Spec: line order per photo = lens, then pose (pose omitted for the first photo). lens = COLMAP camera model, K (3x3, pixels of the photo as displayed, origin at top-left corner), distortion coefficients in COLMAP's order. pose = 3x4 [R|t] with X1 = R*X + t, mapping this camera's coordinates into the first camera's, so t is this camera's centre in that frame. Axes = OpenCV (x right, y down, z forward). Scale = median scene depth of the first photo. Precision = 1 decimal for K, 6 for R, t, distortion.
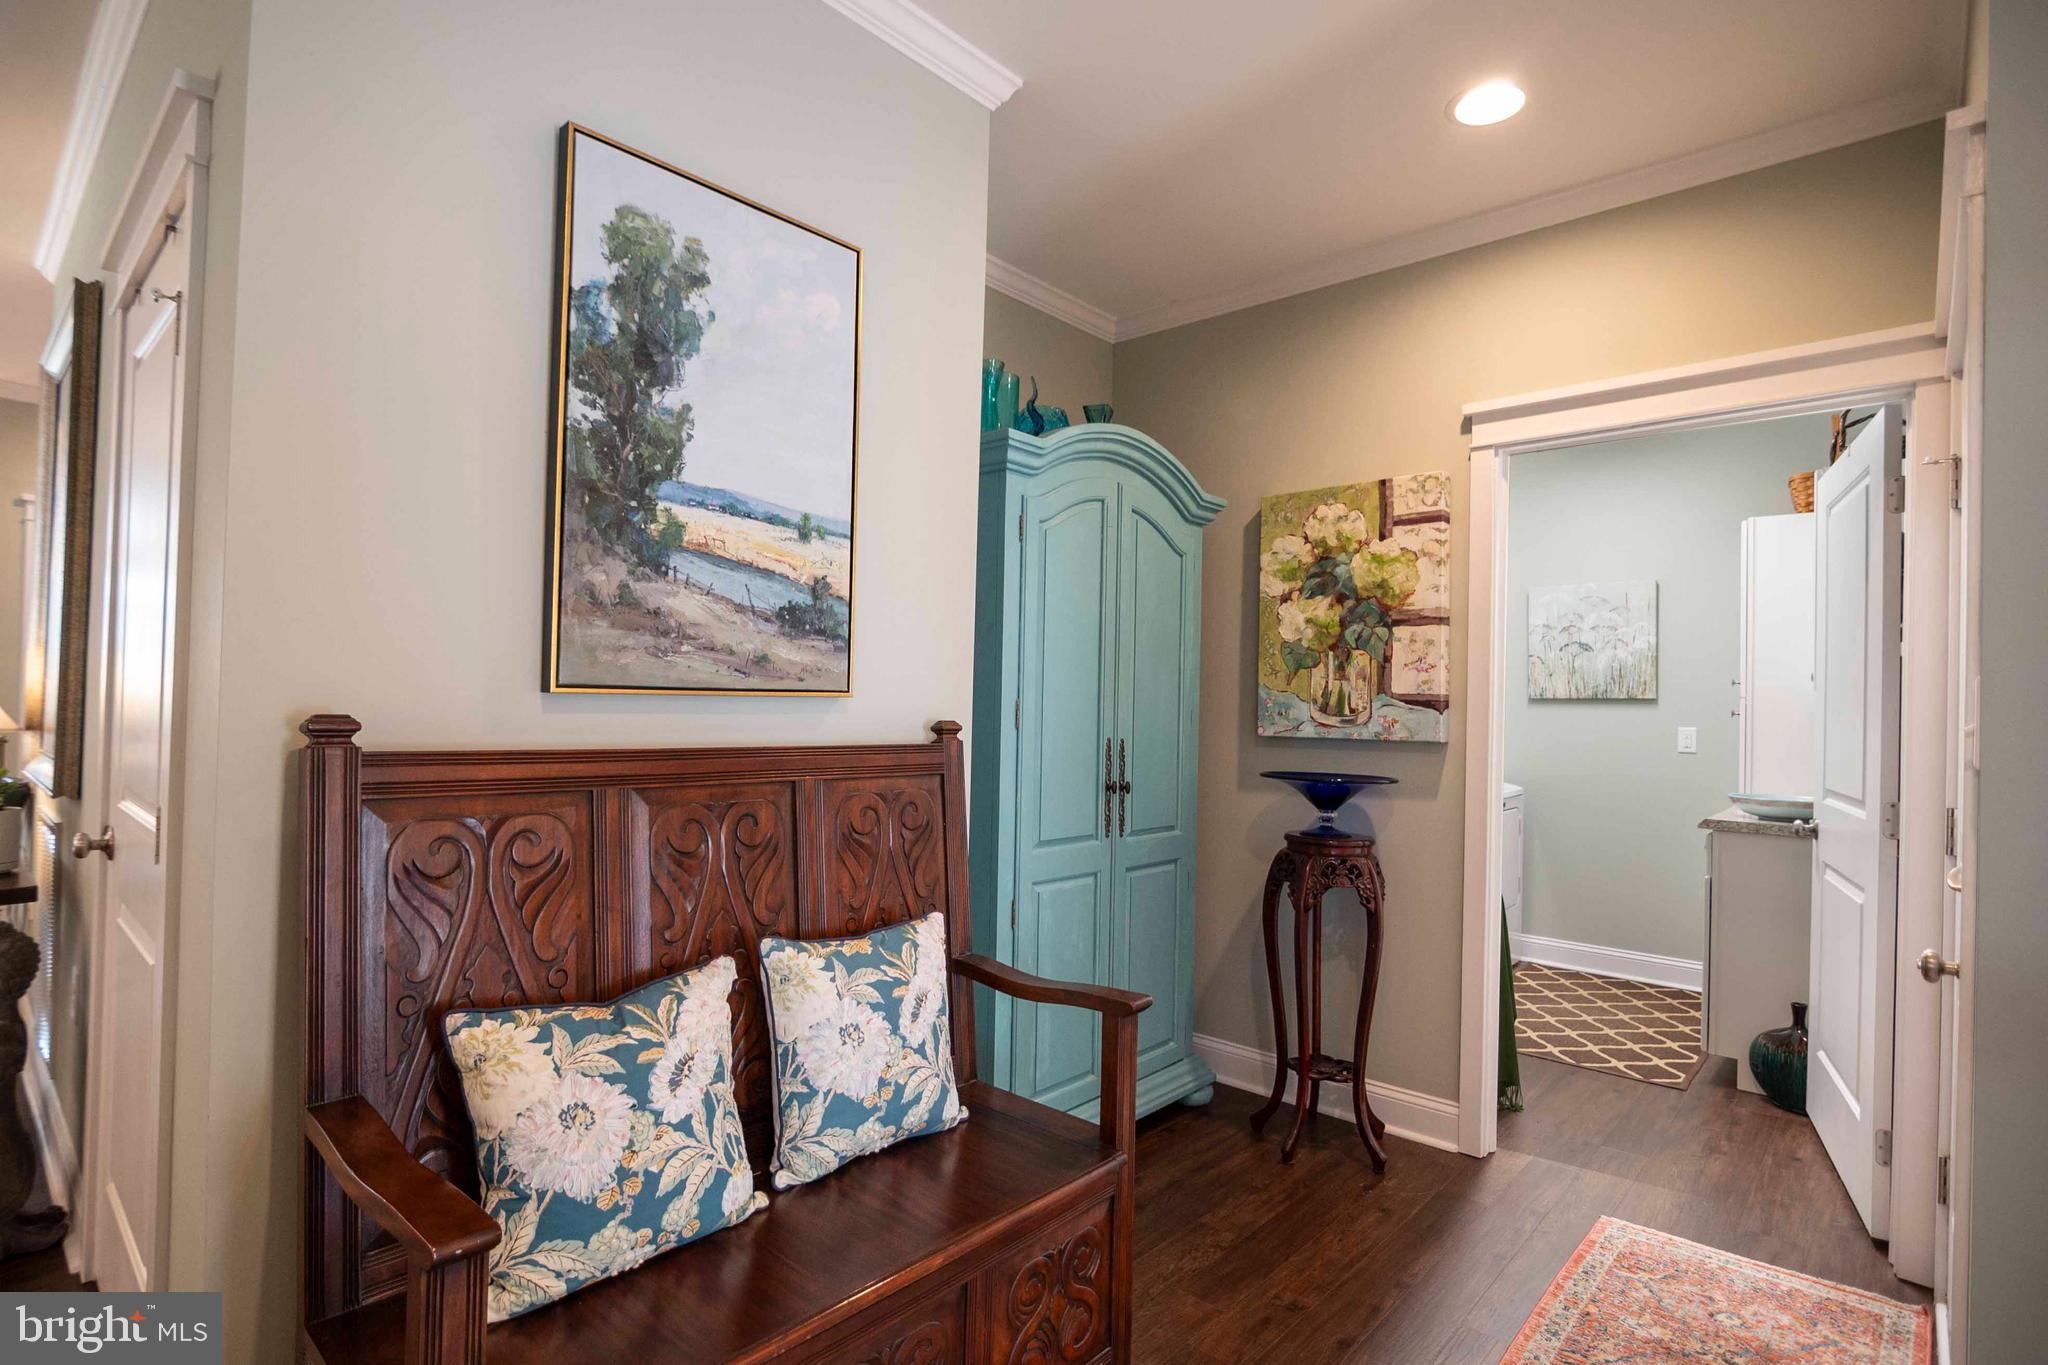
lens RADIAL K [[1013.5, 0, 1025.4], [0, 1013.5, 684.1], [0, 0, 1]] dist [-0.024703, 0.006479]
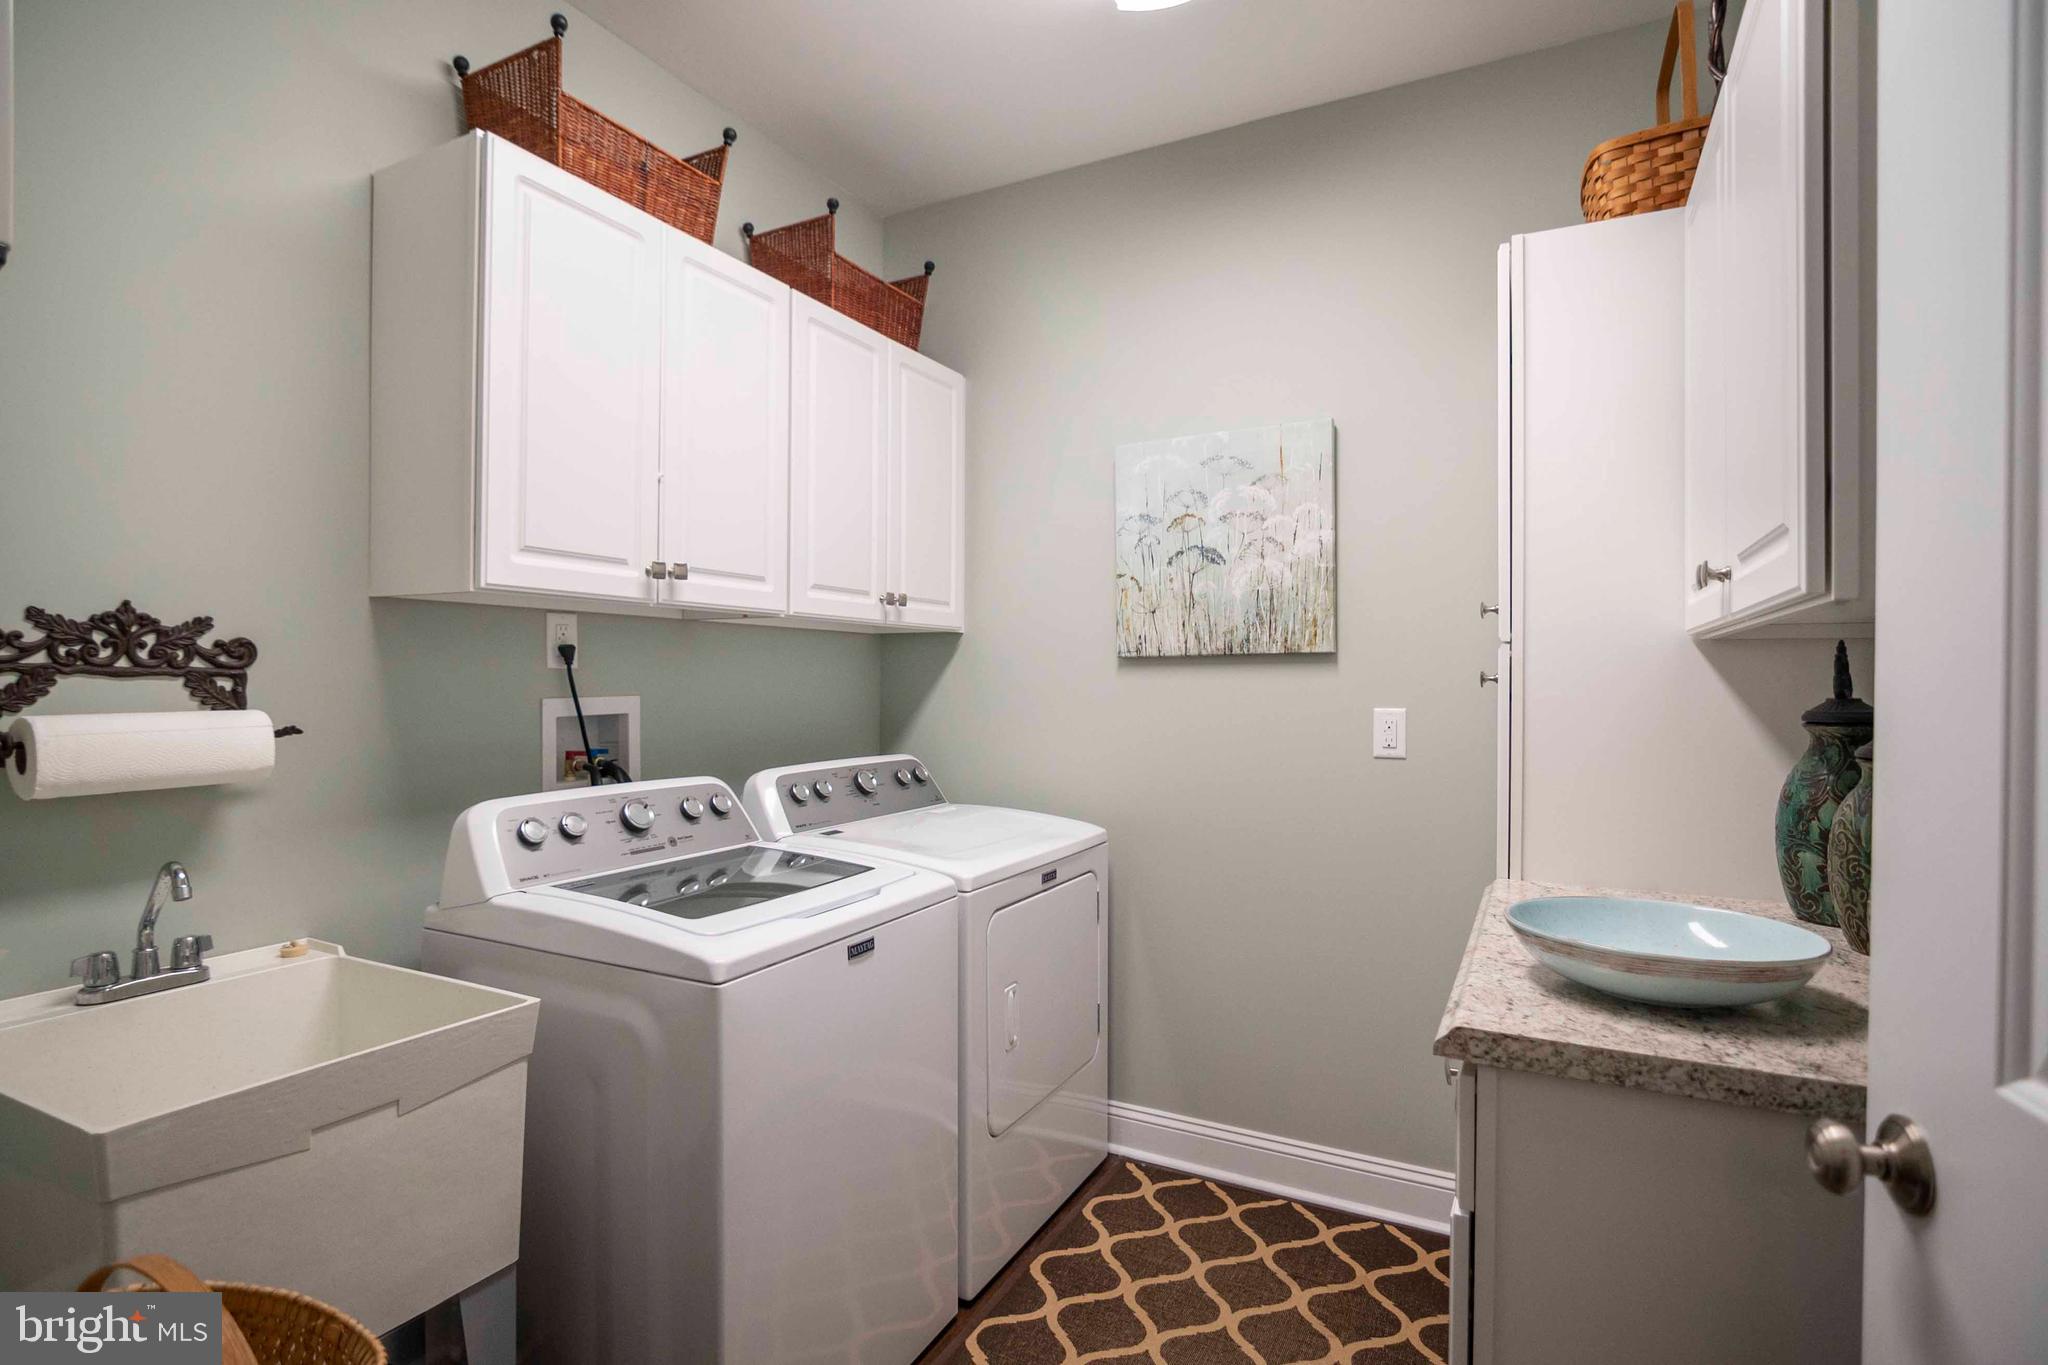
lens RADIAL K [[1013.5, 0, 1023.2], [0, 1013.5, 684.9], [0, 0, 1]] dist [-0.024703, 0.006479]
pose [[0.970669, -0.018621, 0.239697, 0.339206], [0.013459, 0.999641, 0.023154, 0.016385], [-0.240043, -0.019248, 0.970572, 0.521156]]
